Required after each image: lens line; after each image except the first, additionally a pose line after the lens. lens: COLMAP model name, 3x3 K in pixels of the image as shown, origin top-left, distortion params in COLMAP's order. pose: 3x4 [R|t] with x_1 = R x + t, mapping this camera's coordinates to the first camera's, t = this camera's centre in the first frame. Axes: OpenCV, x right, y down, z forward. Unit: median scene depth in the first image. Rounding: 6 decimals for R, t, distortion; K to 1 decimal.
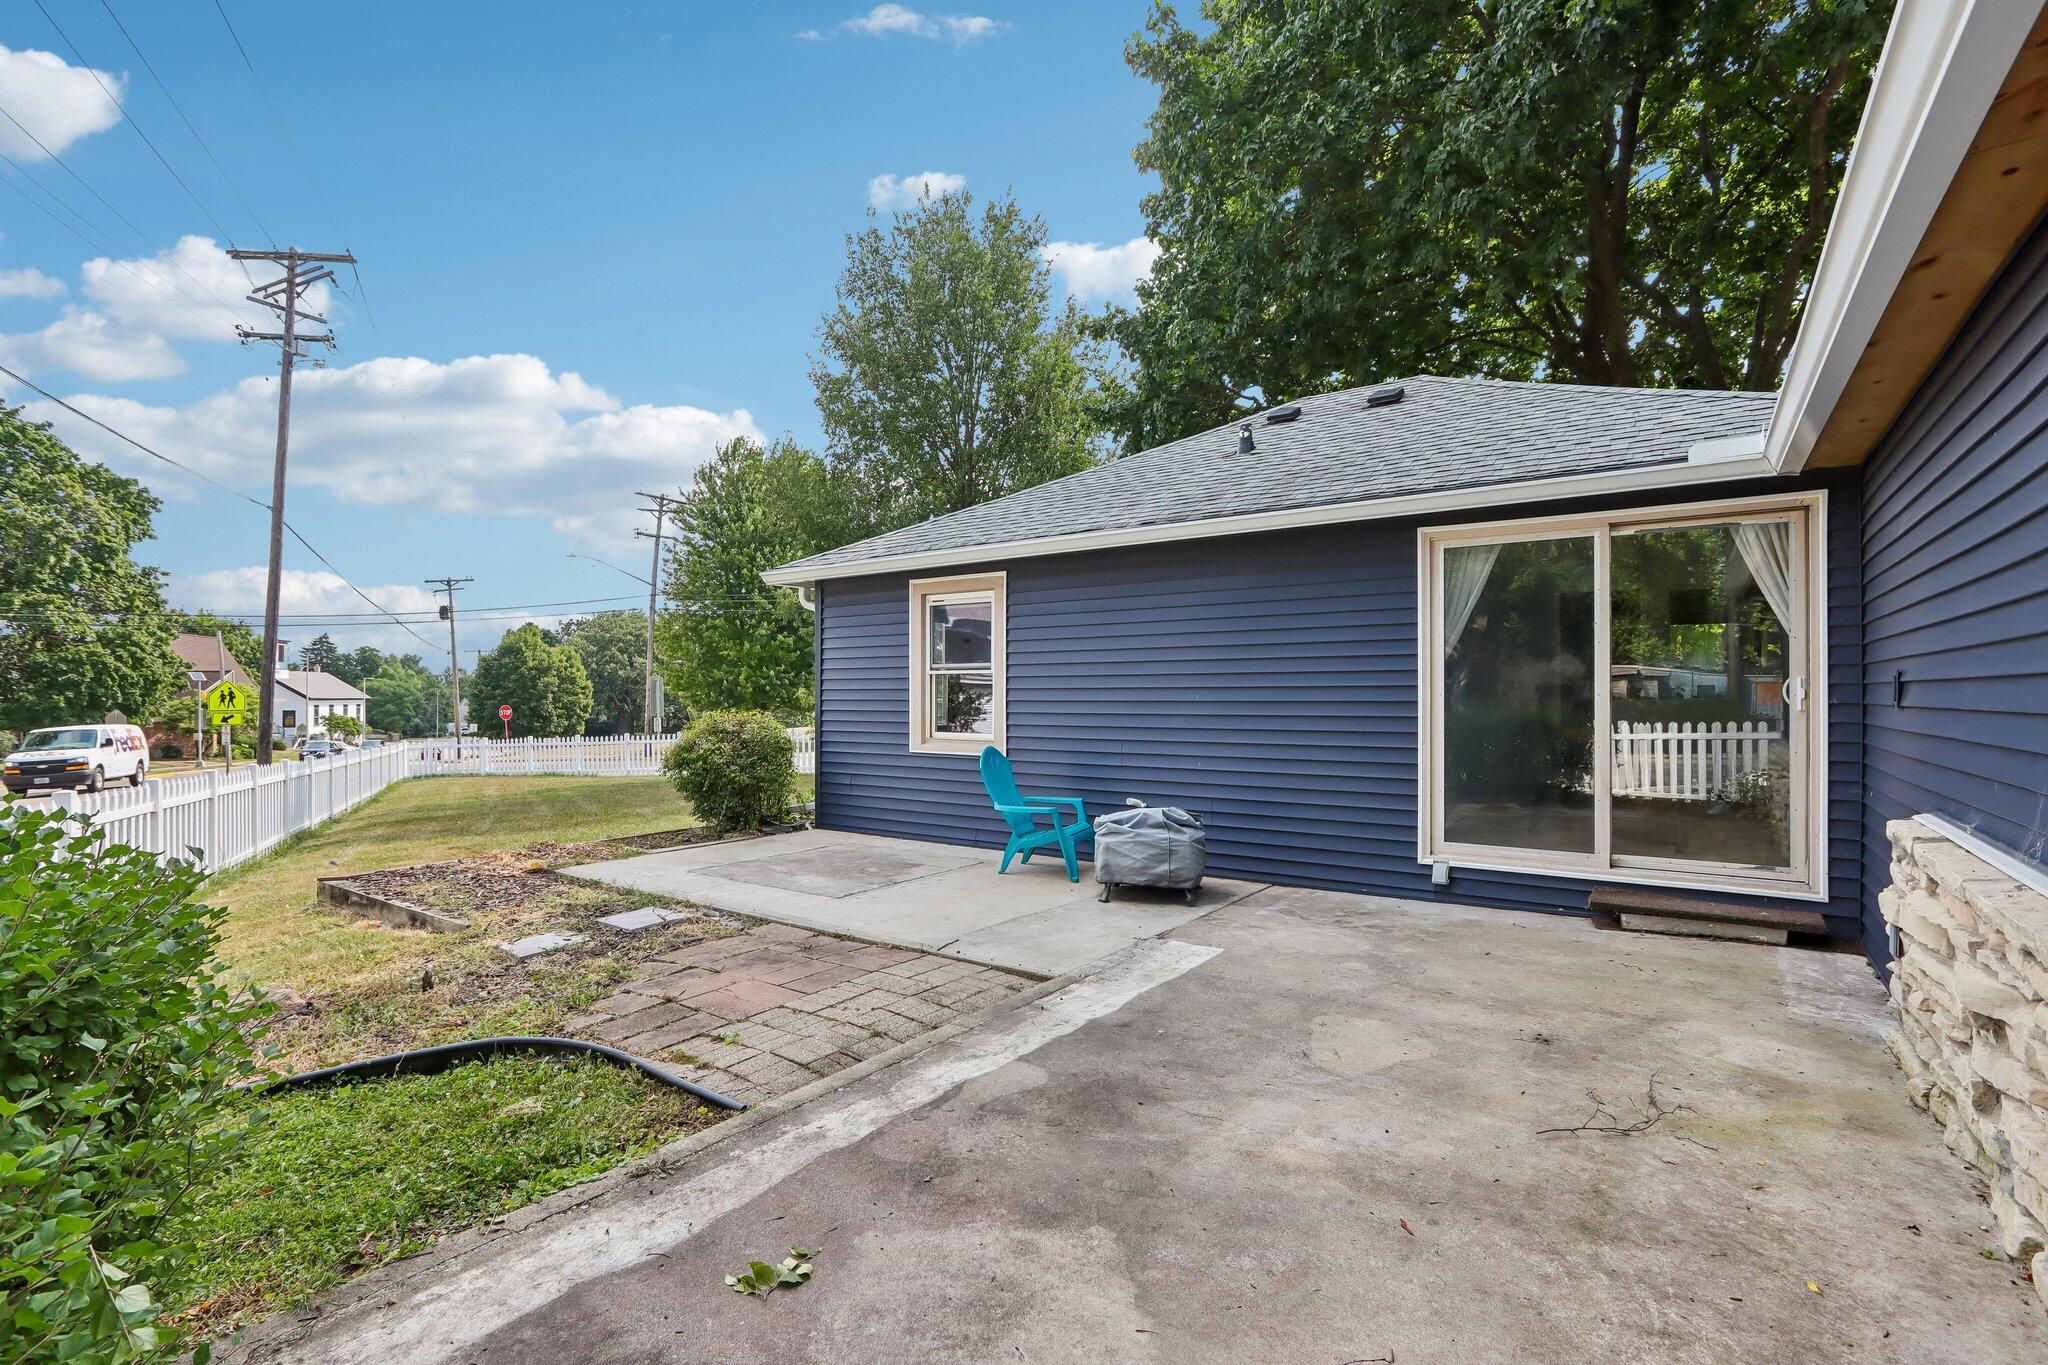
lens RADIAL K [[945.7, 0, 1020.8], [0, 945.7, 692.9], [0, 0, 1]] dist [-0.018124, 0.002925]
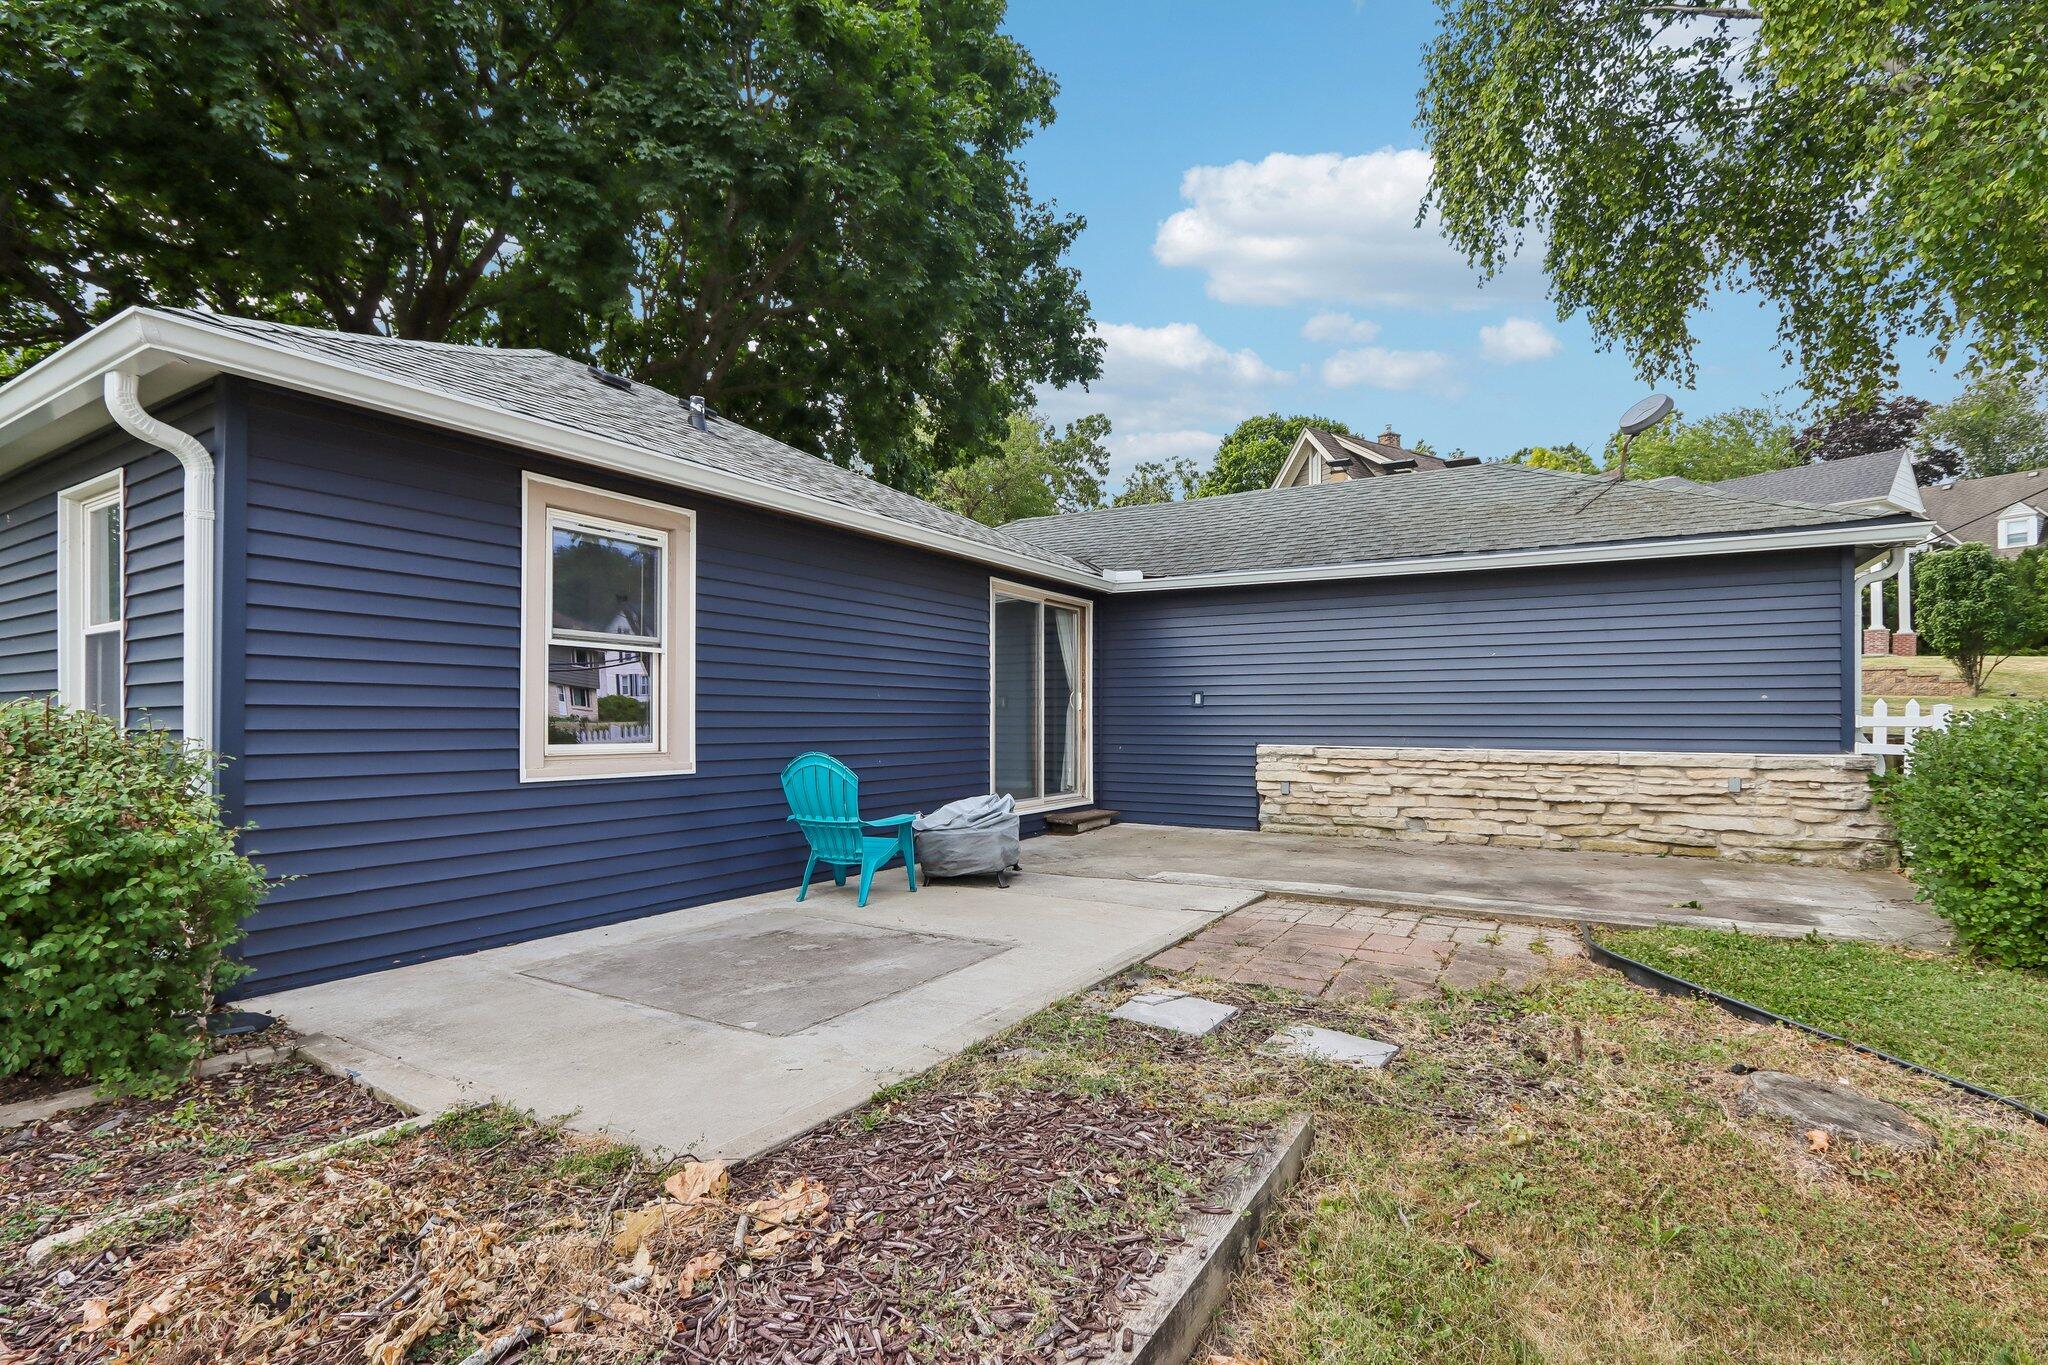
lens RADIAL K [[945.7, 0, 1023.3], [0, 945.7, 699.4], [0, 0, 1]] dist [-0.018124, 0.002925]
pose [[-0.073693, 0.017502, 0.997127, -0.713590], [-0.013371, 0.999739, -0.018536, 0.021838], [-0.997191, -0.014699, -0.073440, 0.776596]]
